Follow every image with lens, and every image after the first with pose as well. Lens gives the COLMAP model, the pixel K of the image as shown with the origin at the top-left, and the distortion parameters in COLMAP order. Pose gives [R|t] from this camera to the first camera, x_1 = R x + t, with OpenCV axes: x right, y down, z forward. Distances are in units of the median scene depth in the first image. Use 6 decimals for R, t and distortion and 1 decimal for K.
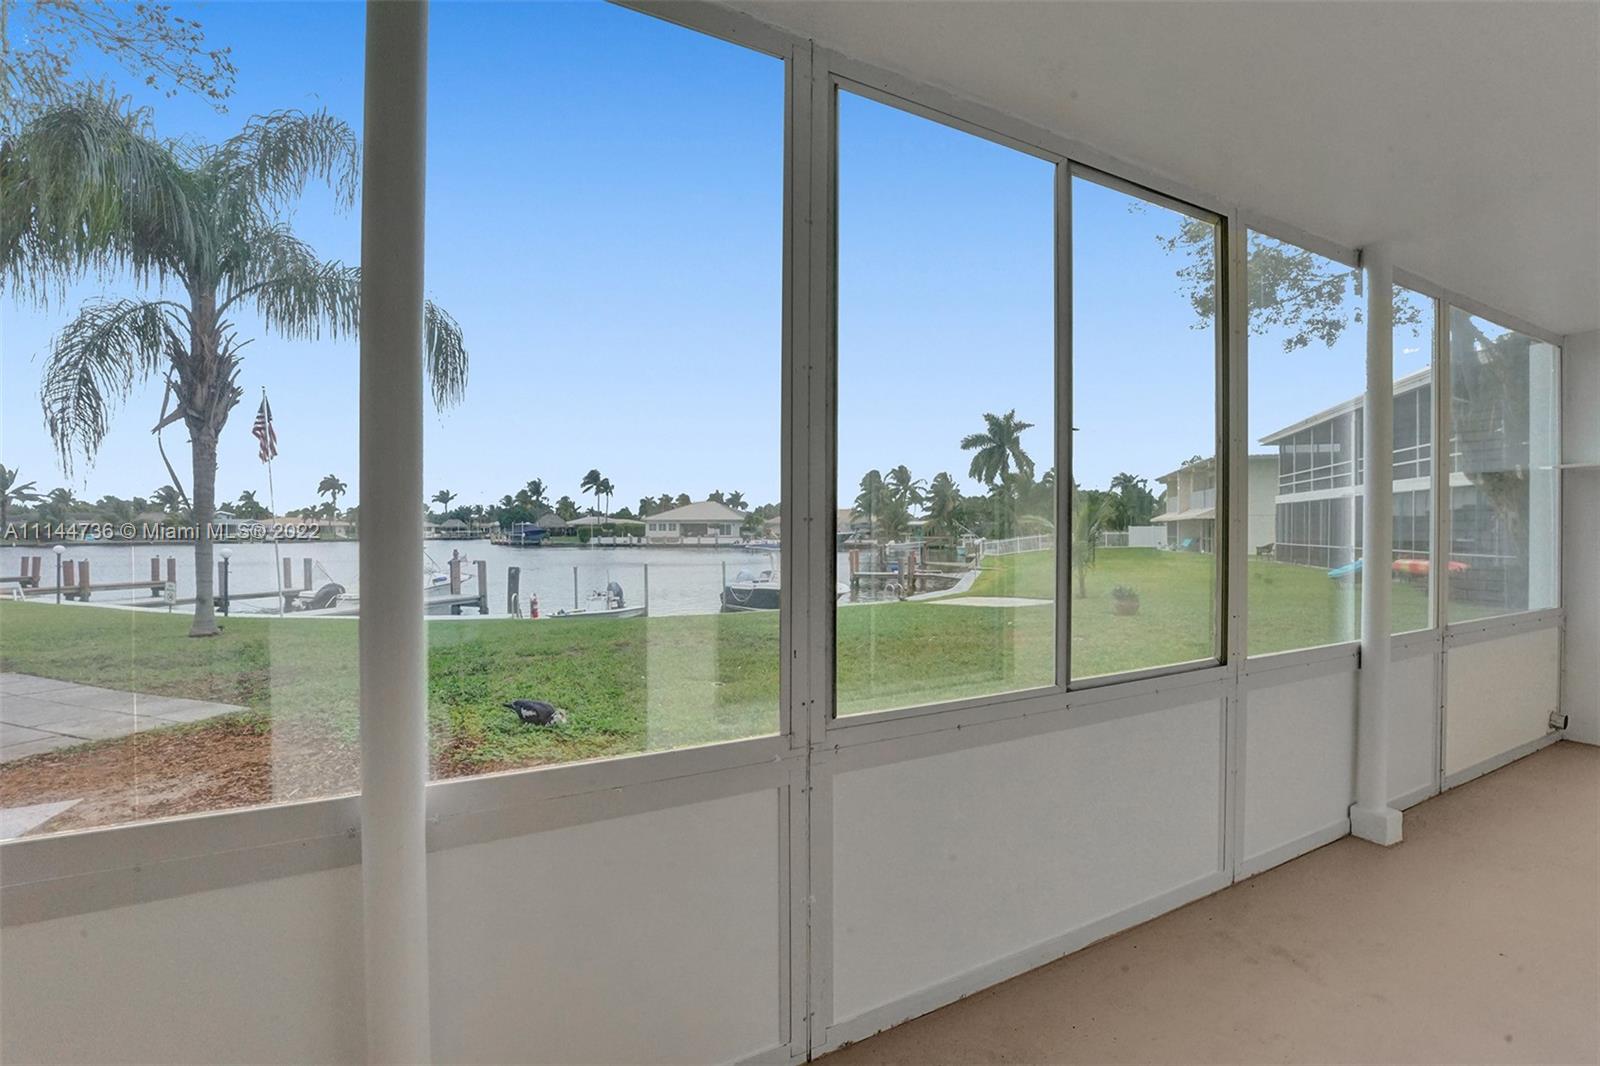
lens RADIAL K [[672.8, 0, 801.5], [0, 672.8, 534.5], [0, 0, 1]] dist [-0.027969, 0.000979]
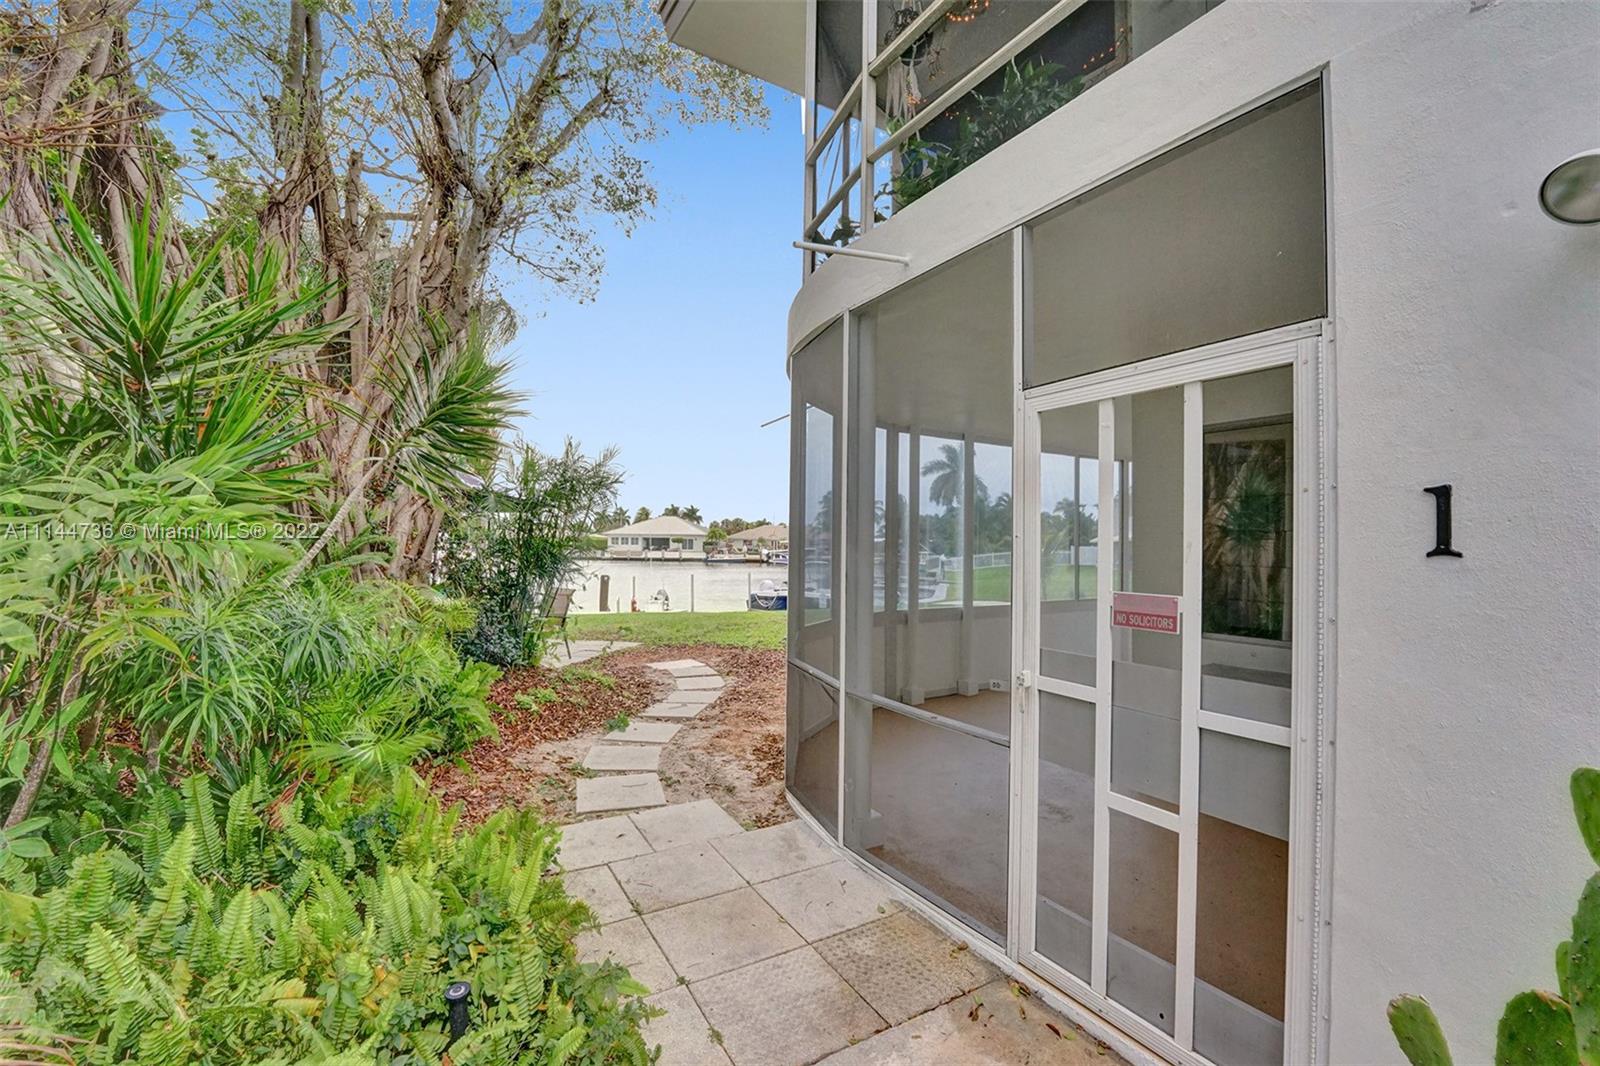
lens RADIAL K [[672.8, 0, 794.9], [0, 672.8, 537.2], [0, 0, 1]] dist [-0.027969, 0.000979]
pose [[0.997112, 0.012515, 0.074905, -0.028843], [-0.011163, 0.999768, -0.018441, -0.000588], [-0.075118, 0.017552, 0.997020, -0.044240]]
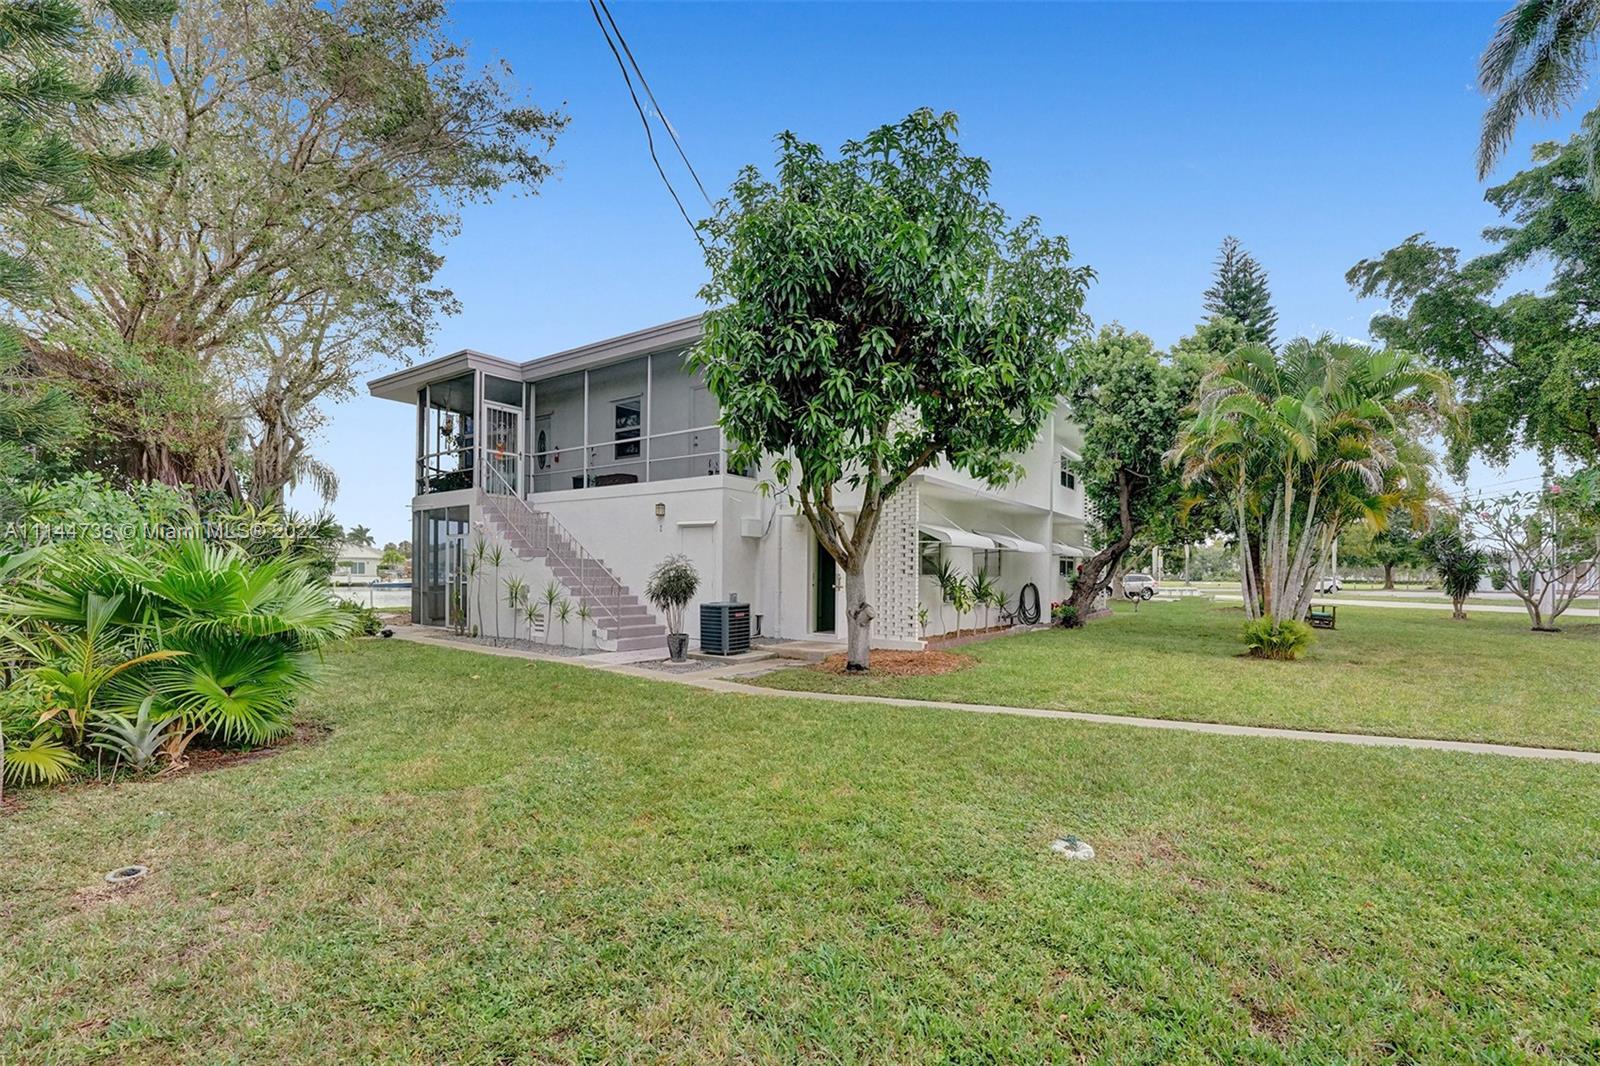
lens RADIAL K [[672.8, 0, 787.0], [0, 672.8, 586.9], [0, 0, 1]] dist [-0.027969, 0.000979]
pose [[0.879721, 0.007235, 0.475435, -0.027628], [-0.014015, 0.999844, 0.010717, 0.001433], [-0.475283, -0.016091, 0.879686, -0.145105]]
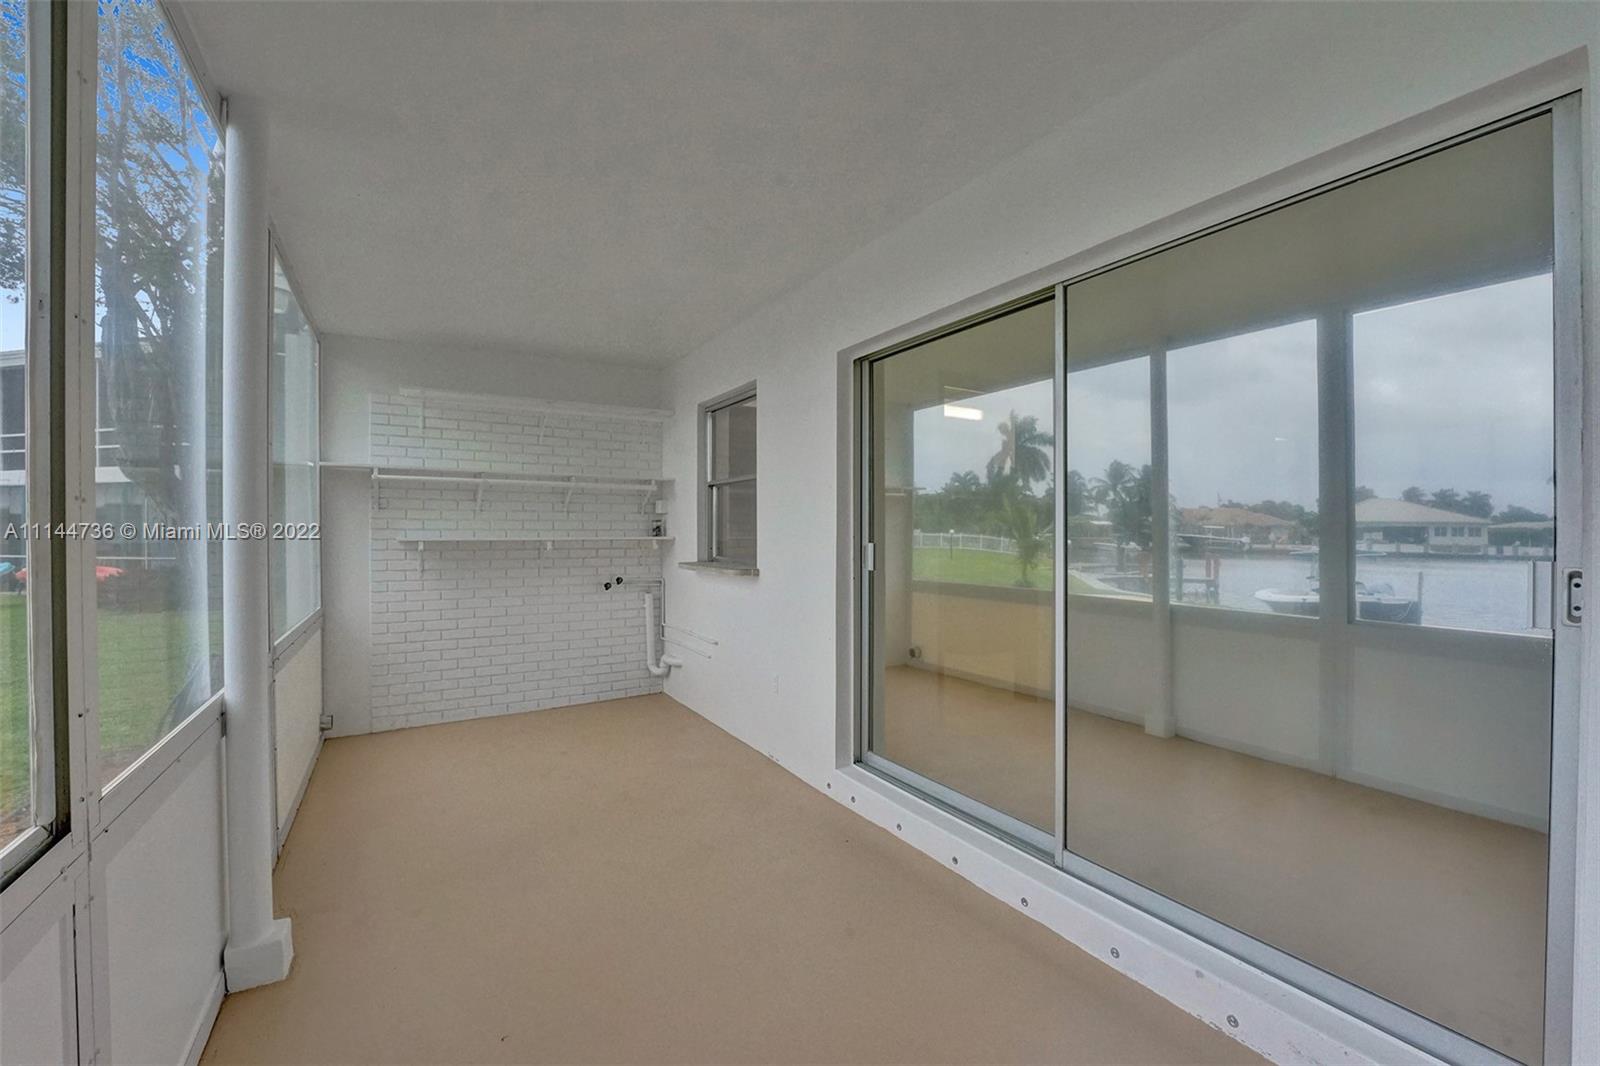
lens RADIAL K [[672.8, 0, 807.1], [0, 672.8, 543.1], [0, 0, 1]] dist [-0.027969, 0.000979]
pose [[-0.069811, -0.015643, 0.997438, 0.004163], [0.005346, 0.999857, 0.016055, 0.000058], [-0.997546, 0.006453, -0.069718, 0.011960]]
